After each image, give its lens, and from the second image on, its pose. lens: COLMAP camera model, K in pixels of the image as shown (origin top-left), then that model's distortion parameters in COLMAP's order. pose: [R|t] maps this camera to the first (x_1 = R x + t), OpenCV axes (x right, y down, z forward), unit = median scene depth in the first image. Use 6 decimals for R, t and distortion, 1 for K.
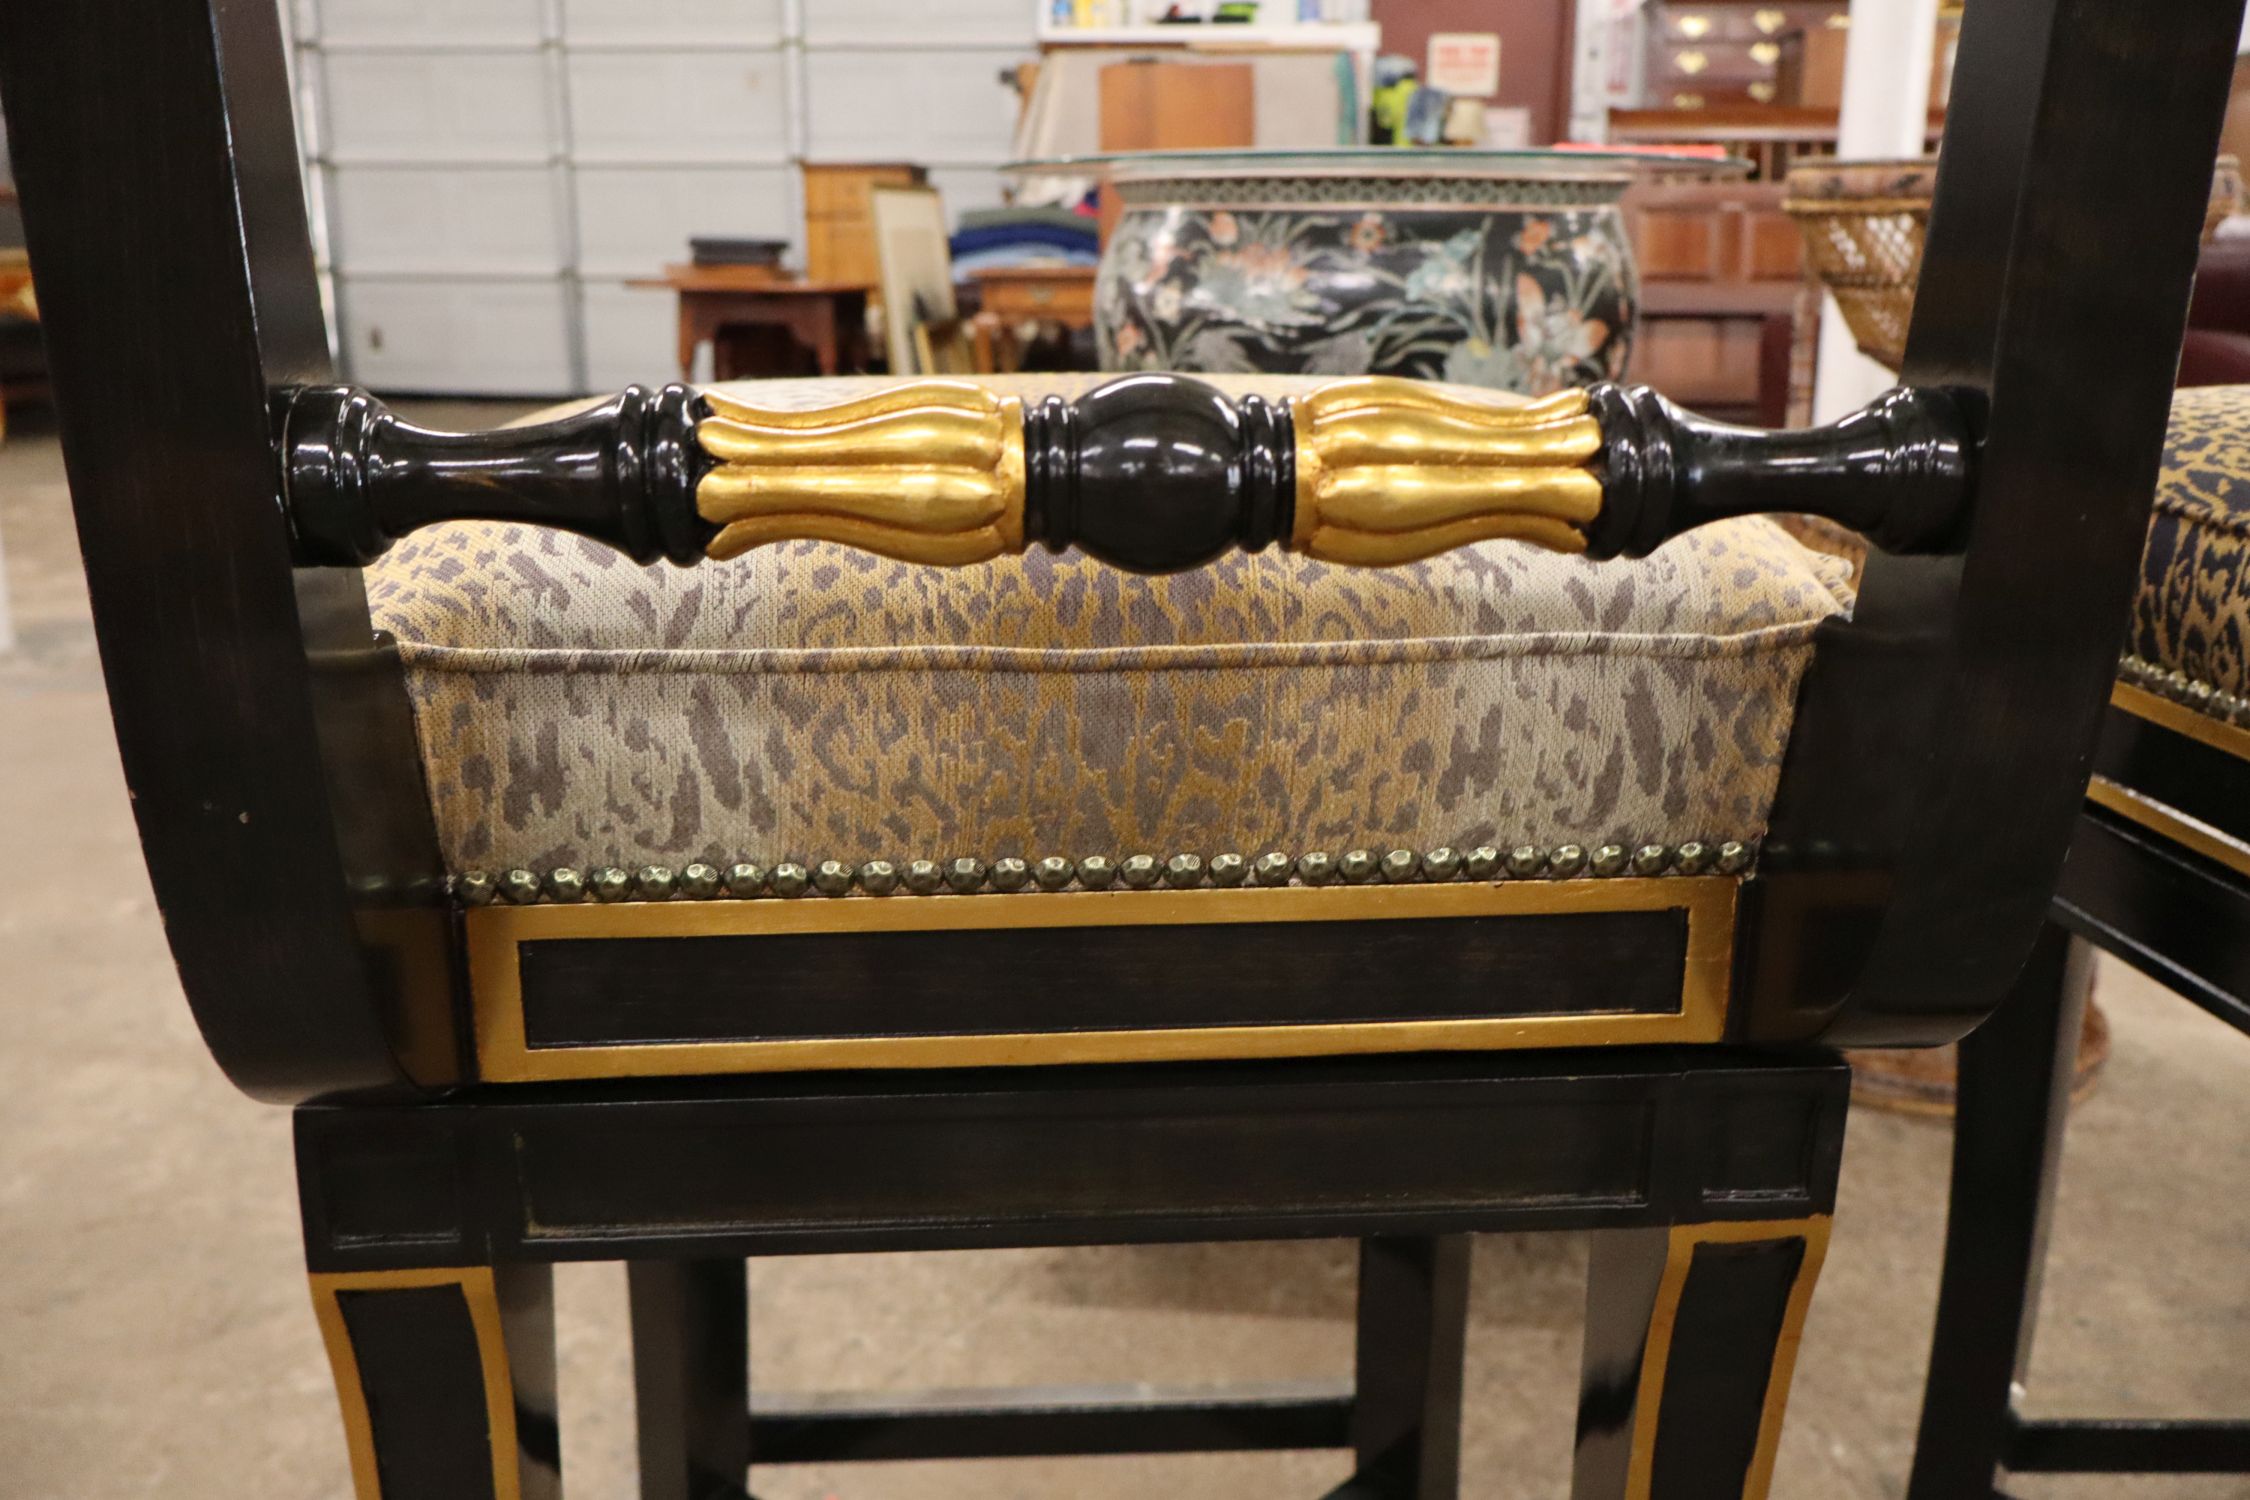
lens RADIAL K [[1861.6, 0, 1120.6], [0, 1861.6, 751.5], [0, 0, 1]] dist [-0.005452, -0.001449]
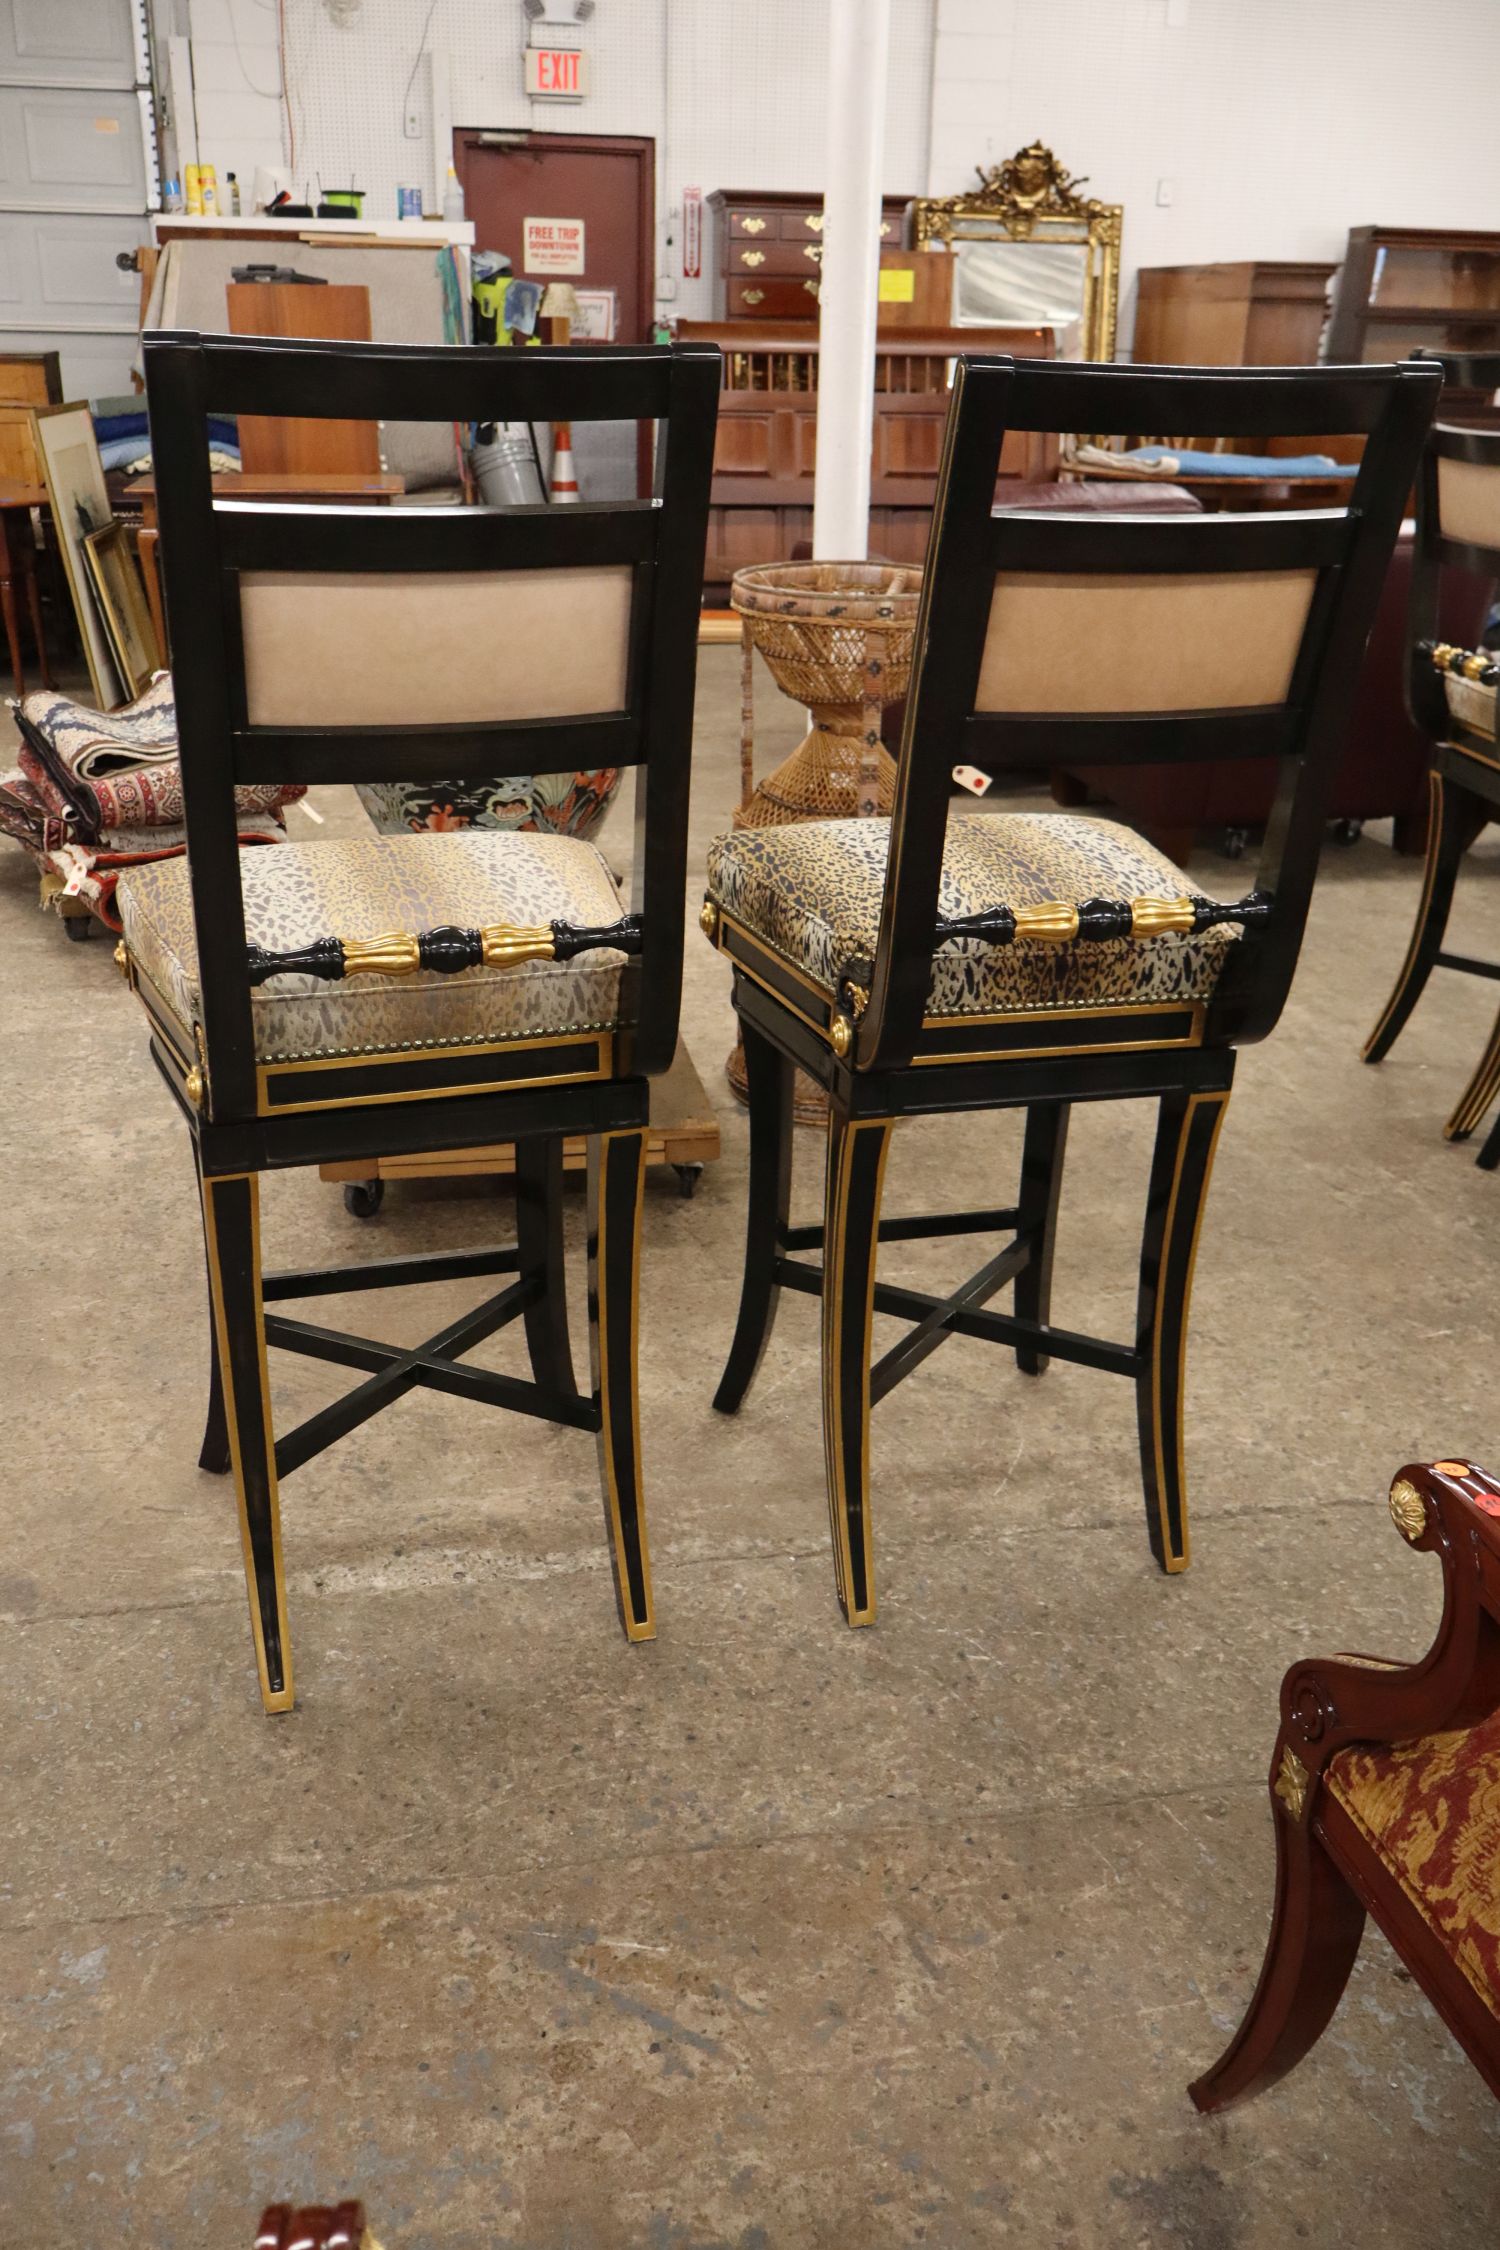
lens RADIAL K [[1861.6, 0, 746.2], [0, 1861.6, 1119.0], [0, 0, 1]] dist [-0.005452, -0.001449]
pose [[0.965883, -0.082255, 0.245567, -0.315218], [0.047053, 0.988176, 0.145926, -0.283520], [-0.254667, -0.129393, 0.958333, -2.577952]]
